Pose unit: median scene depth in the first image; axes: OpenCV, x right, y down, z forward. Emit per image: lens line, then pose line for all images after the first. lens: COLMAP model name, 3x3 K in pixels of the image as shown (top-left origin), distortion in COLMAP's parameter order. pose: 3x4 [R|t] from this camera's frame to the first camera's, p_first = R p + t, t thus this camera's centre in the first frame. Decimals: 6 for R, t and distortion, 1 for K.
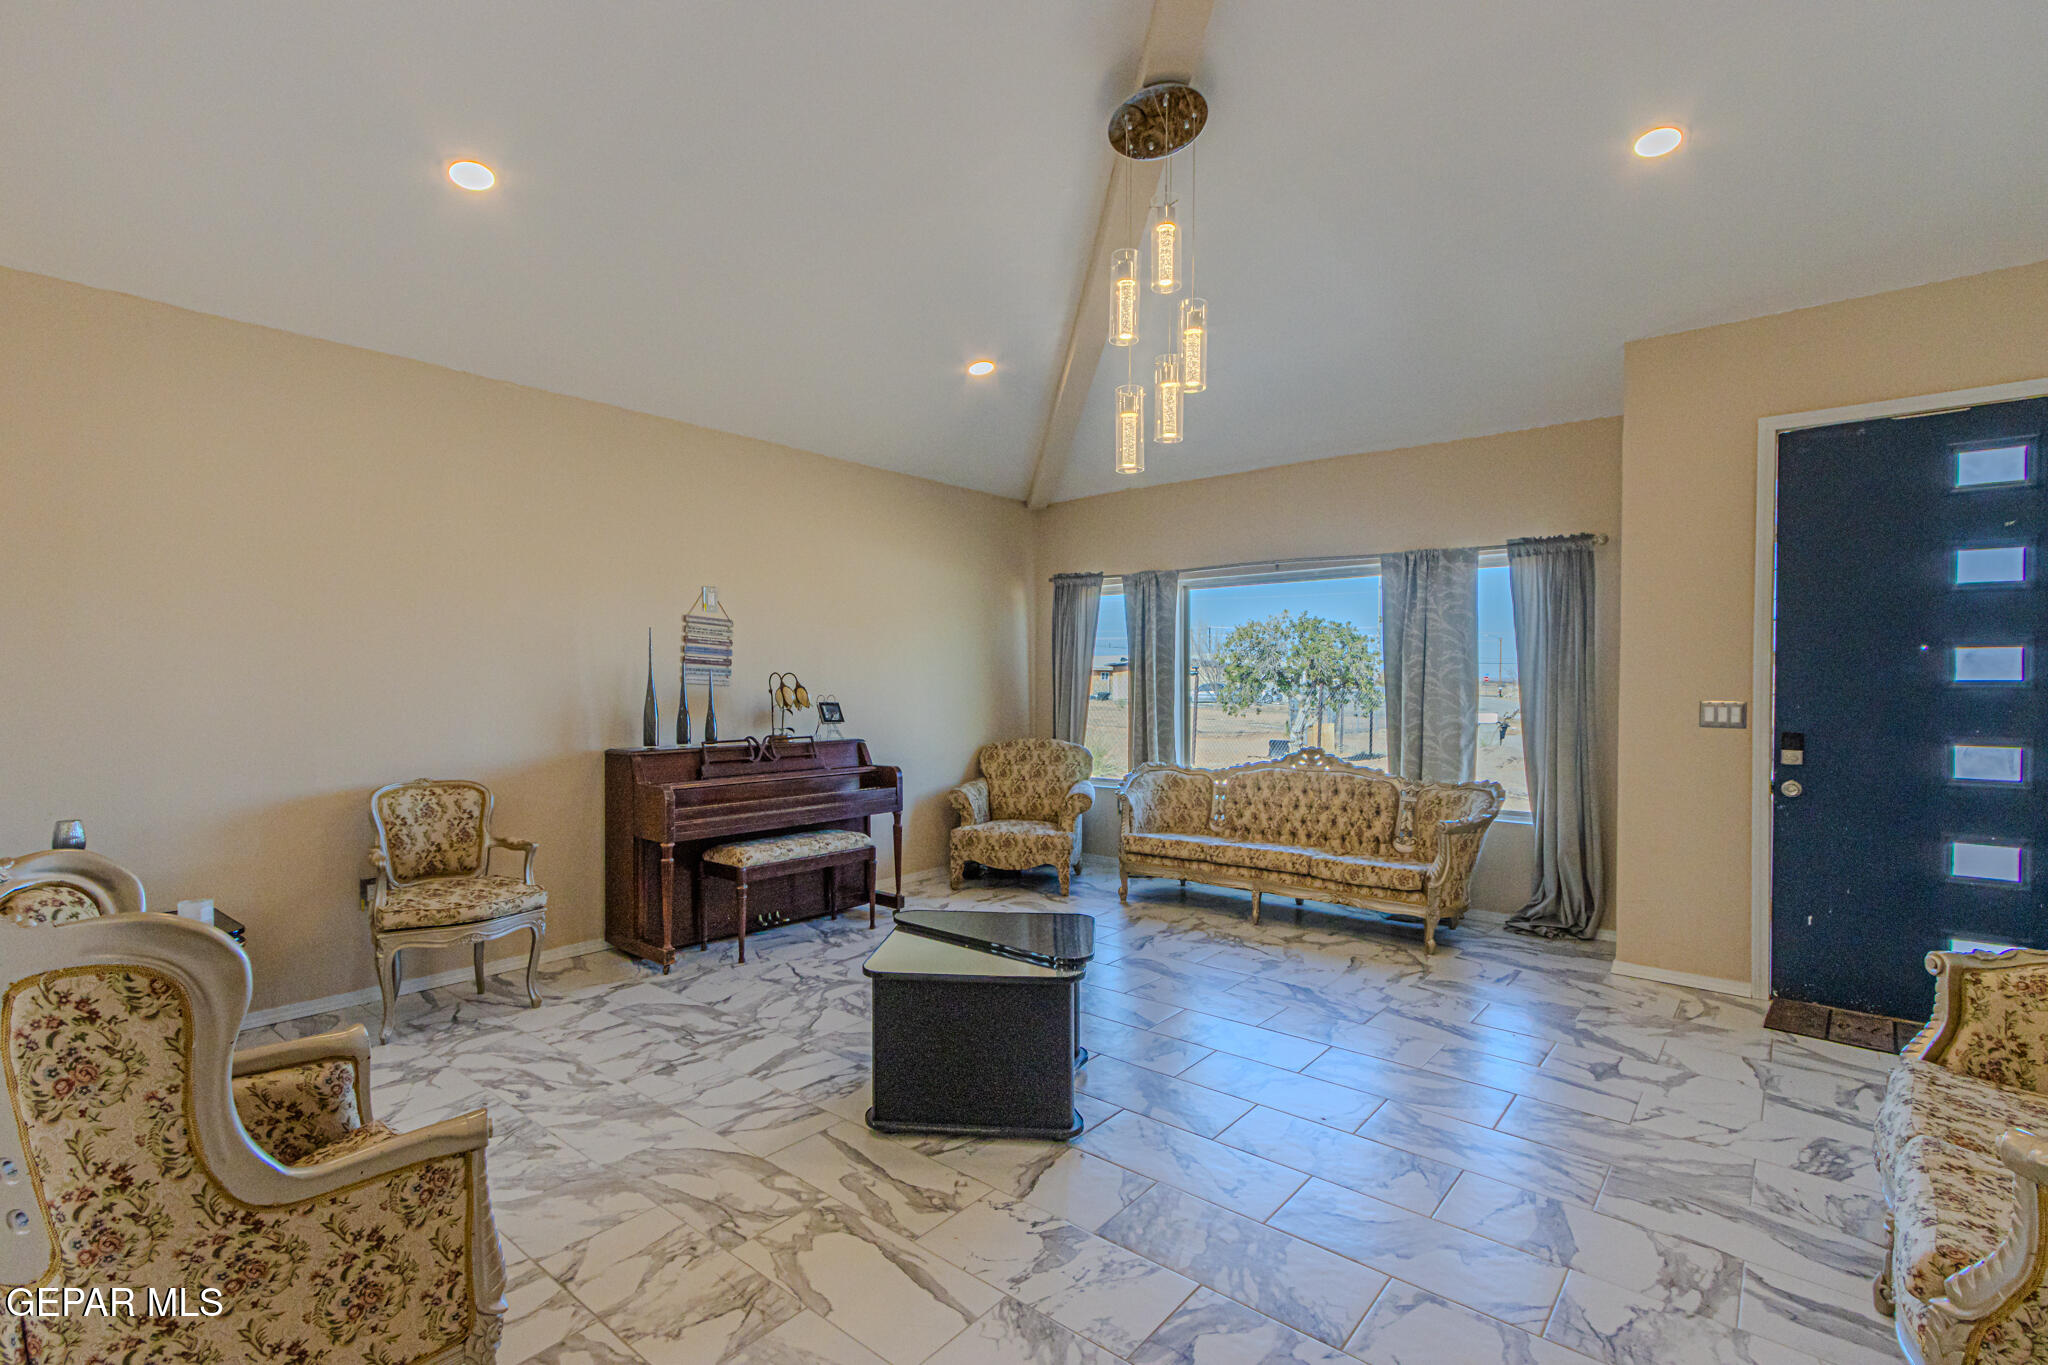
lens RADIAL K [[938.2, 0, 1011.1], [0, 938.2, 694.4], [0, 0, 1]] dist [0.007081, -0.001515]
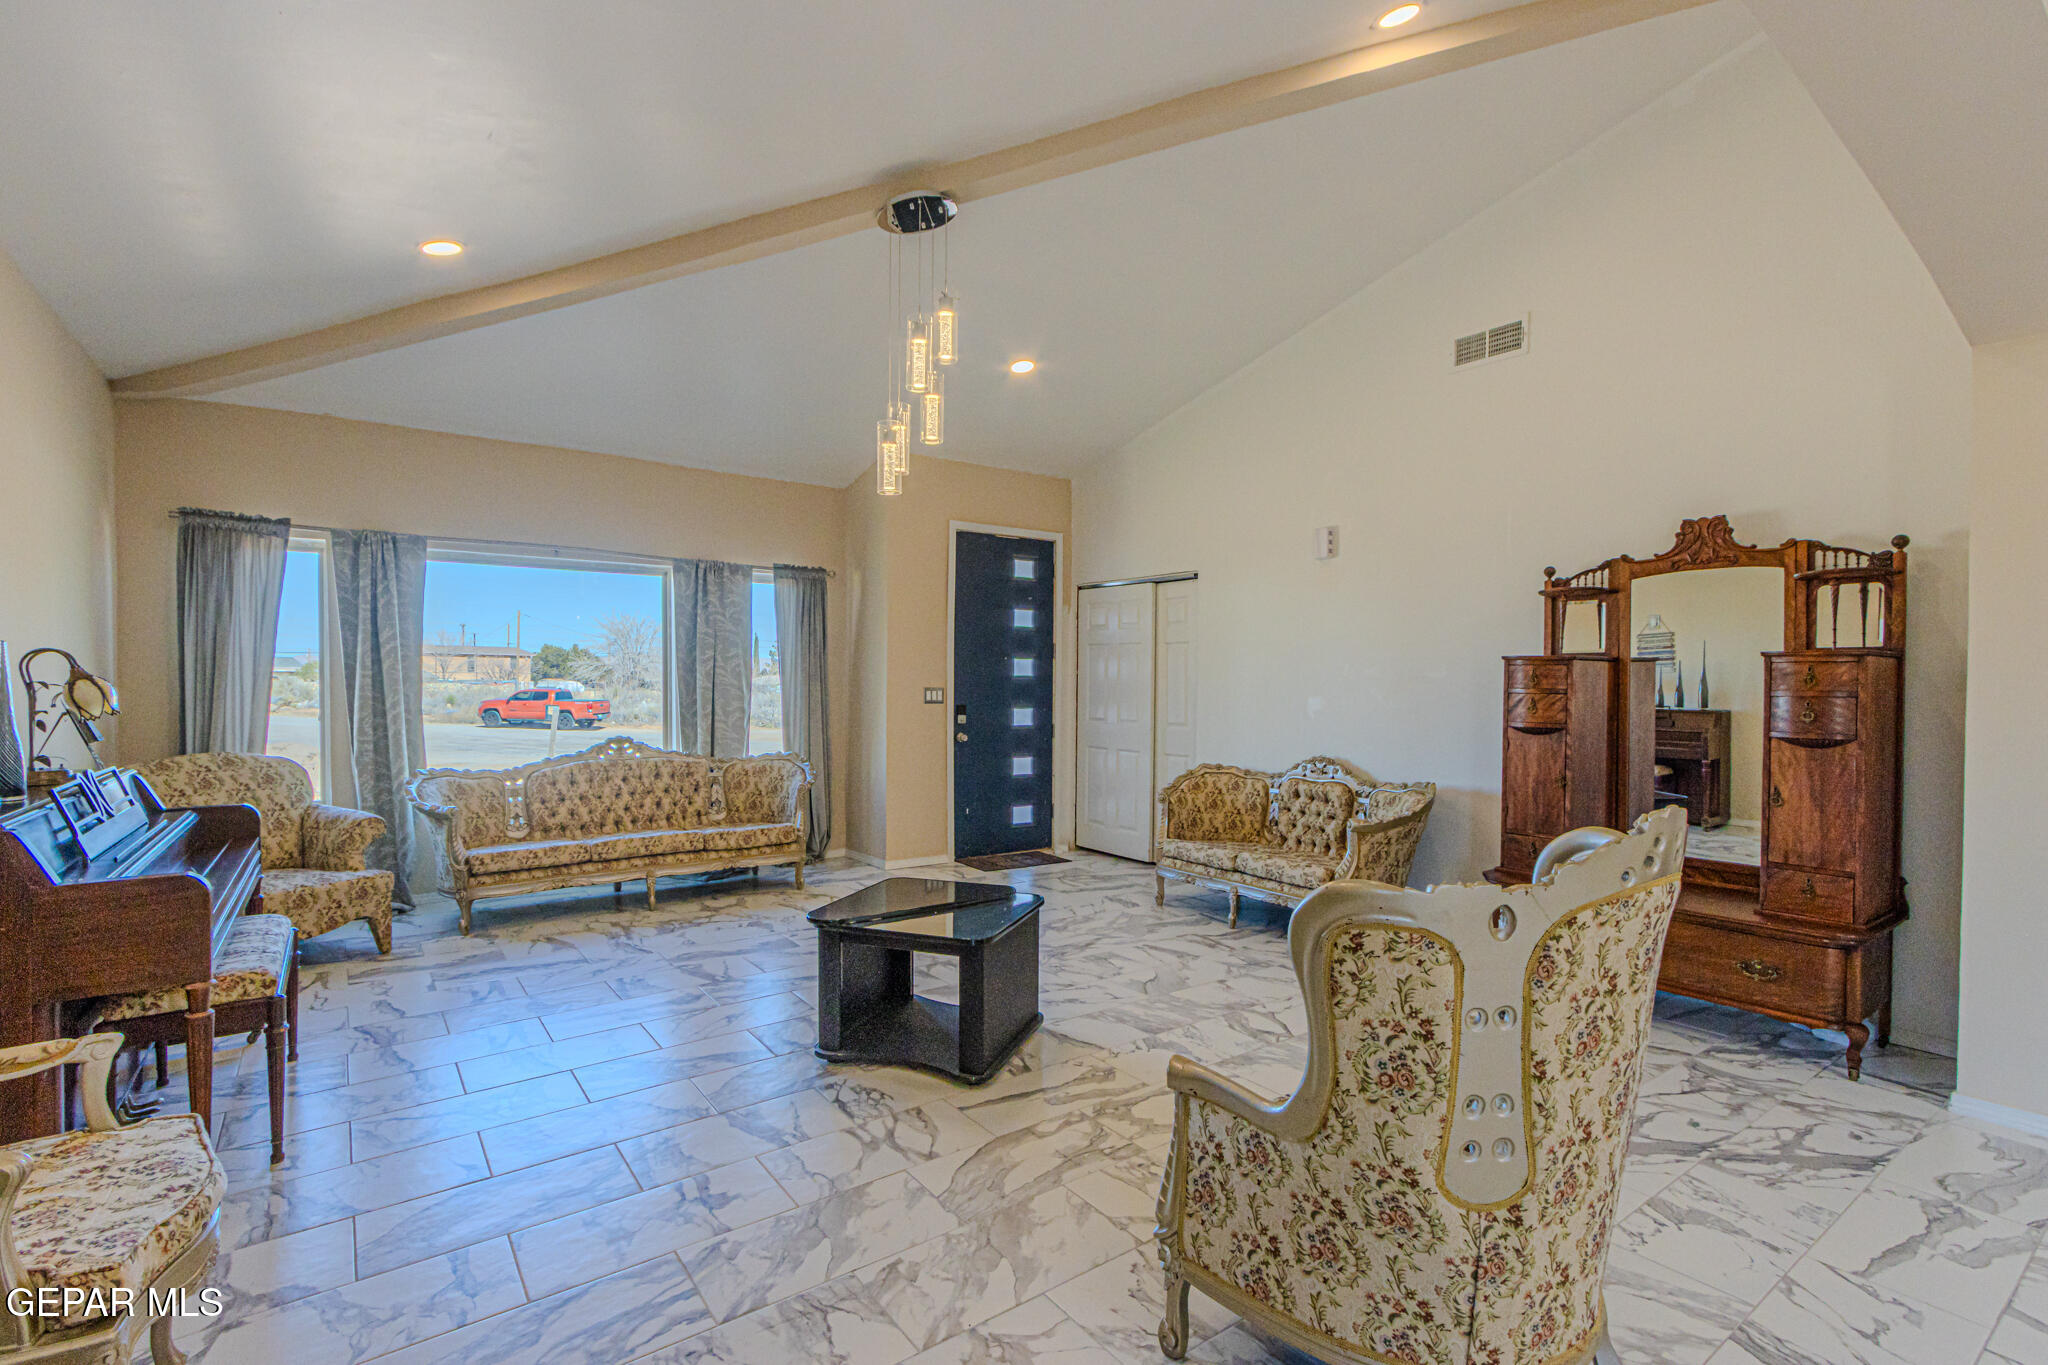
lens RADIAL K [[938.2, 0, 1009.7], [0, 938.2, 697.1], [0, 0, 1]] dist [0.007081, -0.001515]
pose [[0.246283, -0.018348, 0.969024, -0.679708], [0.005270, 0.999831, 0.017592, -0.003253], [-0.969184, 0.000774, 0.246338, 0.398968]]
